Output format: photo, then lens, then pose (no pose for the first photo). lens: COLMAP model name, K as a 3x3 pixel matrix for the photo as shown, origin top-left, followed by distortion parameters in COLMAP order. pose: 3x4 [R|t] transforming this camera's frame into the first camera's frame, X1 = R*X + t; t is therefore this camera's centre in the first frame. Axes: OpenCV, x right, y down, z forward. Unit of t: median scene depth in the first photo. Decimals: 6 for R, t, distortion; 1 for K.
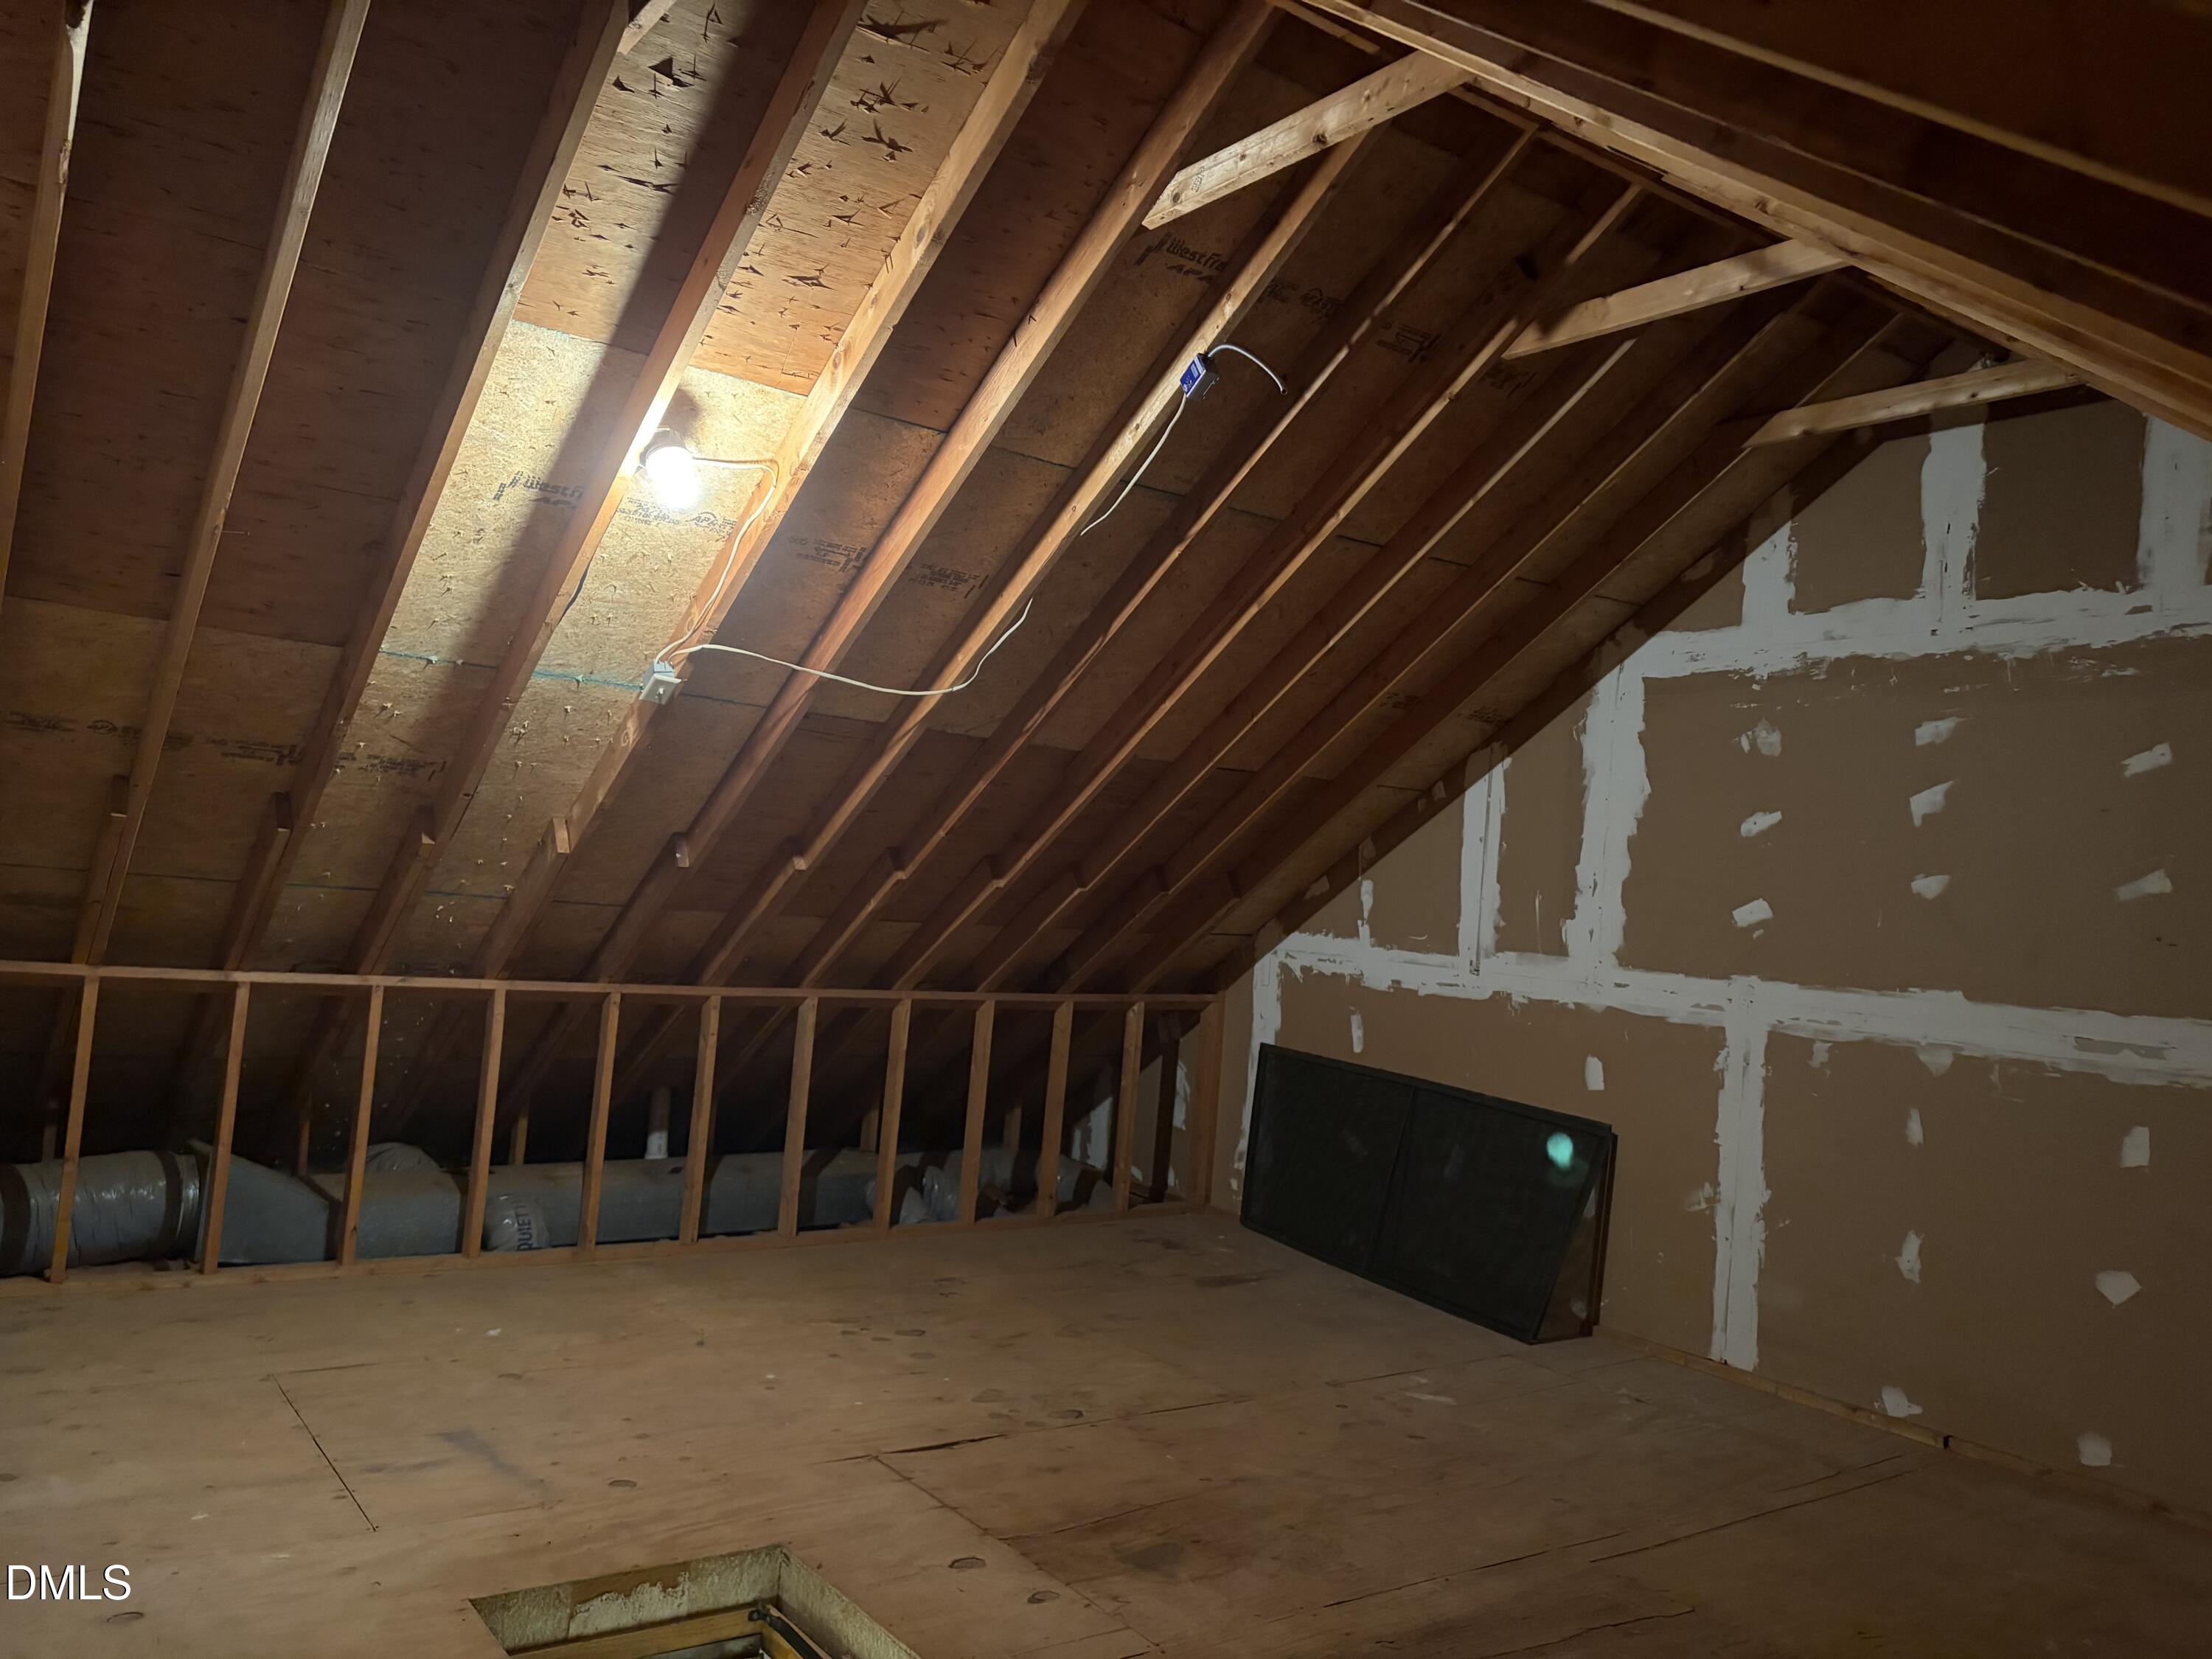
lens RADIAL K [[1689.9, 0, 1128.1], [0, 1689.9, 828.5], [0, 0, 1]] dist [0.036382, -0.019581]
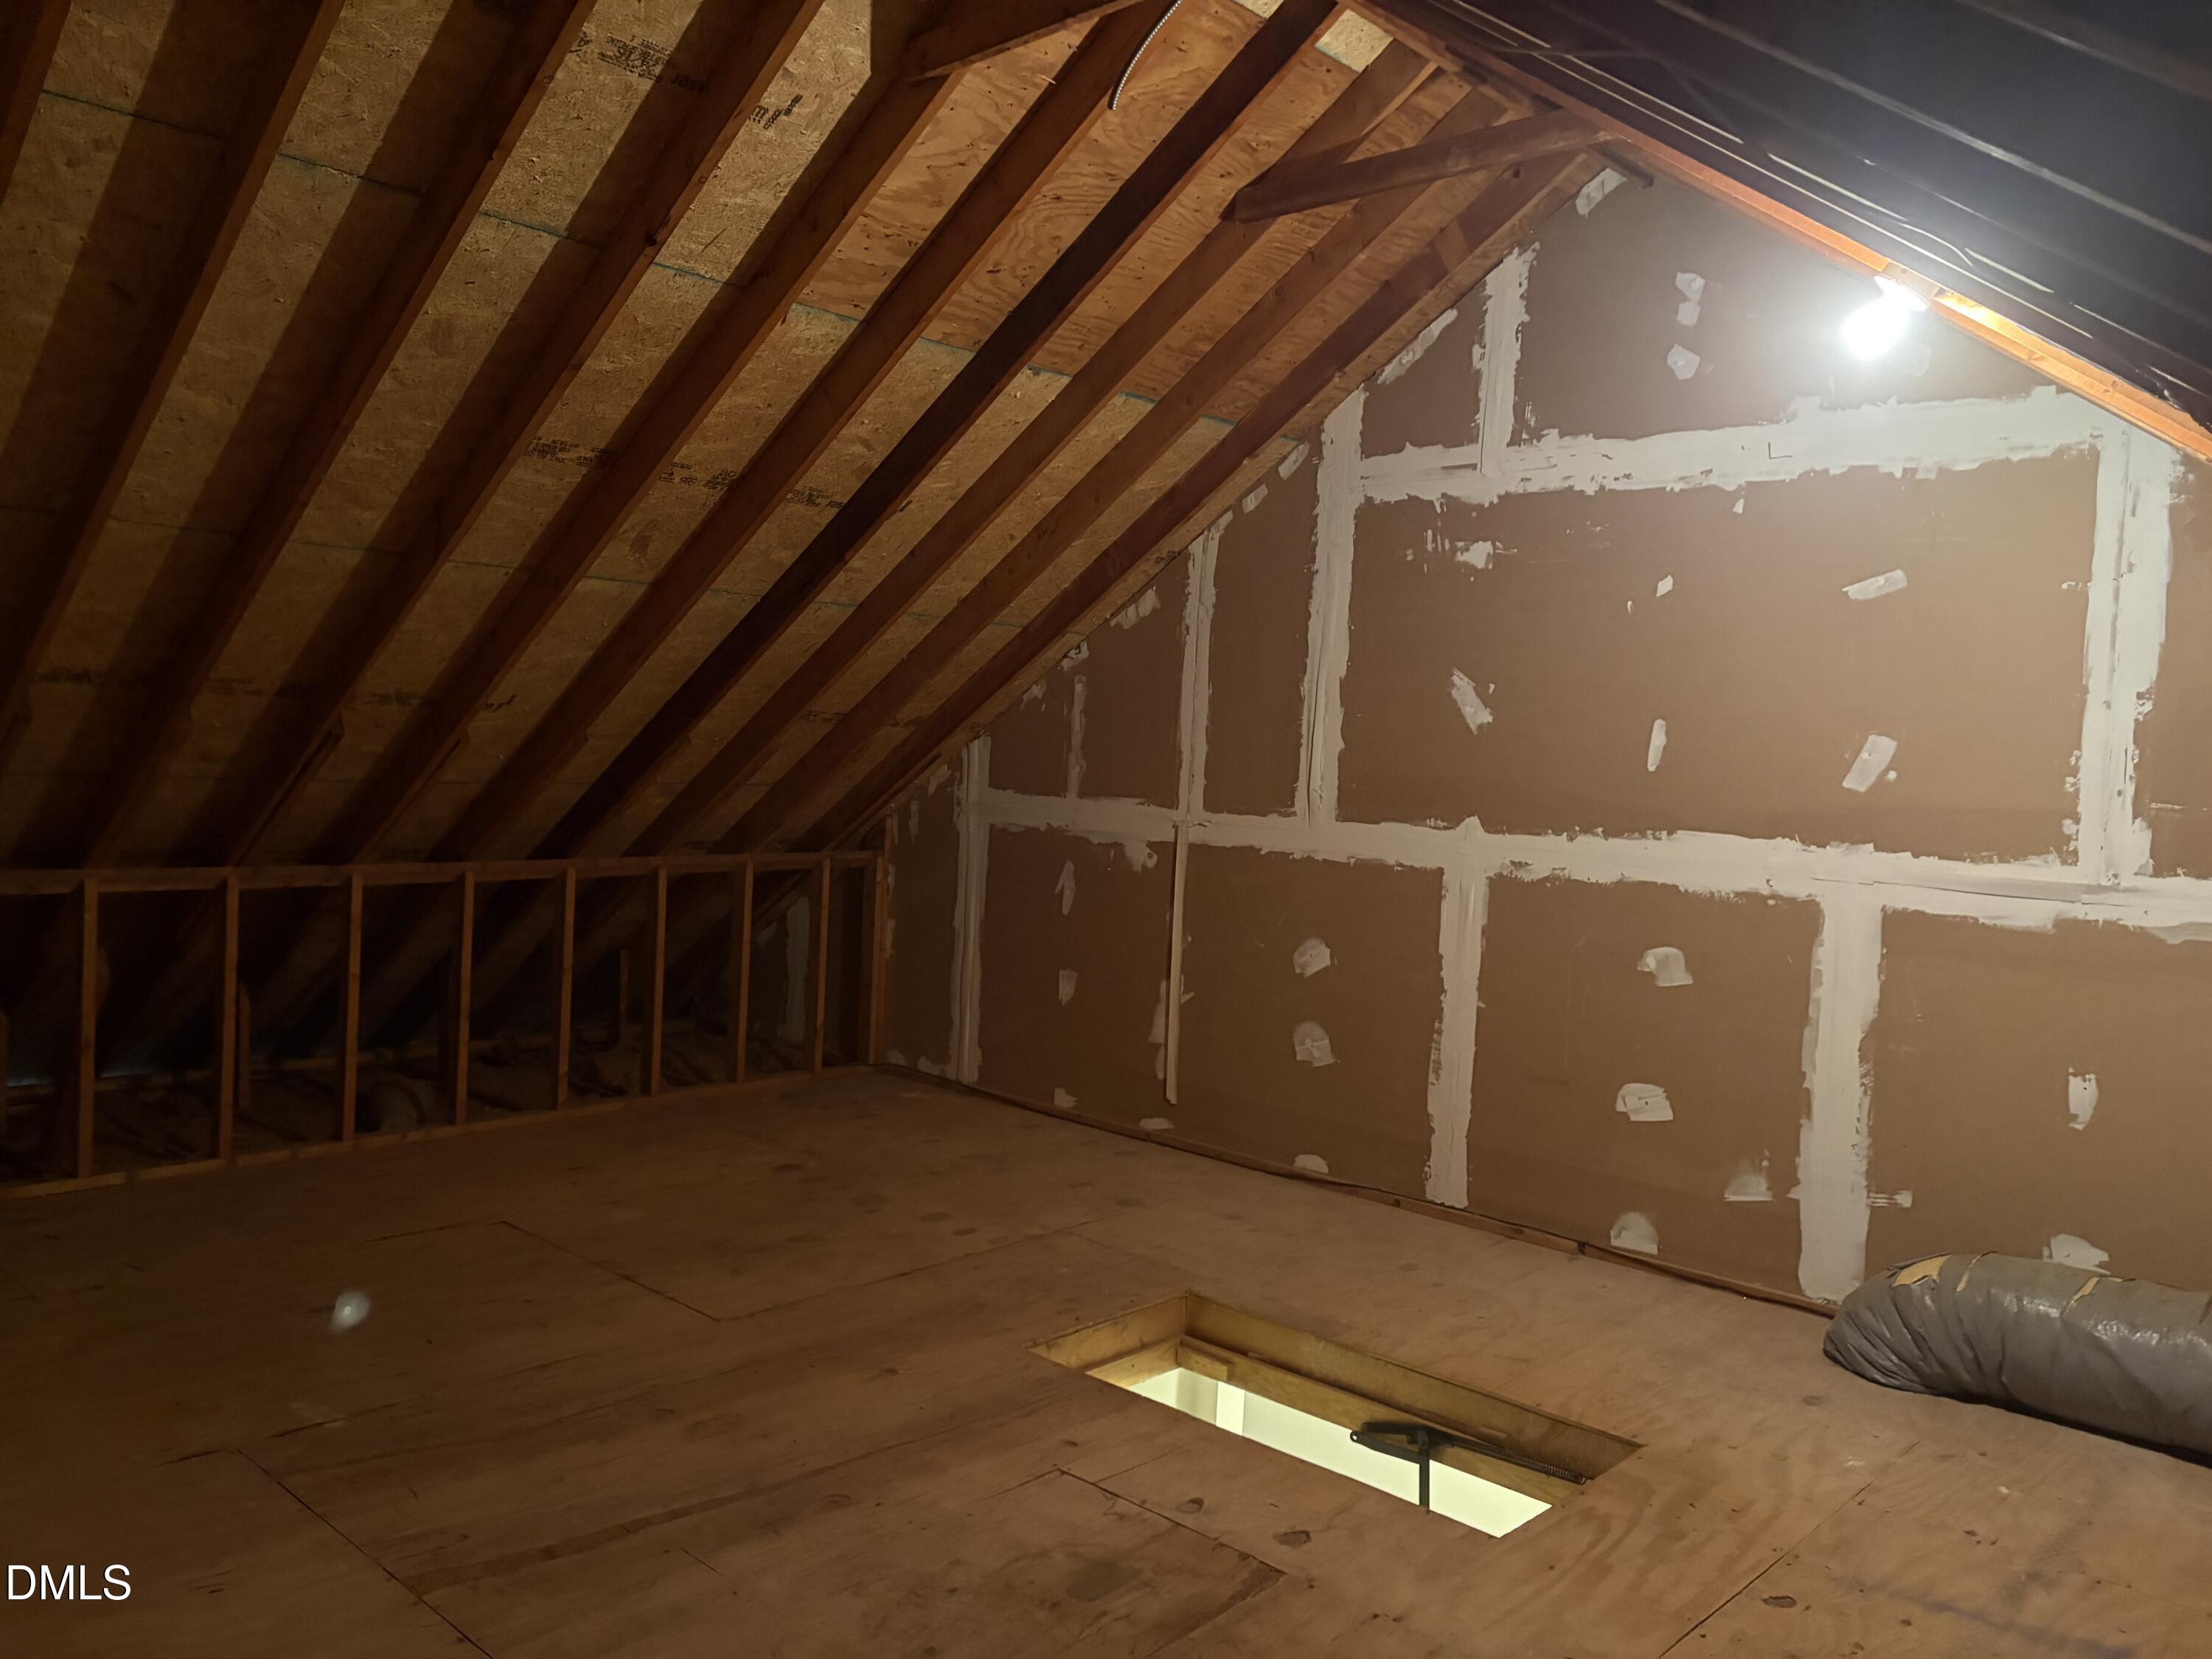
lens RADIAL K [[1689.9, 0, 1099.5], [0, 1689.9, 825.3], [0, 0, 1]] dist [0.036382, -0.019581]
pose [[-0.976962, -0.110840, -0.182372, 0.165669], [-0.111465, 0.993745, -0.006851, 0.056731], [0.181991, 0.013635, -0.983206, 1.445457]]
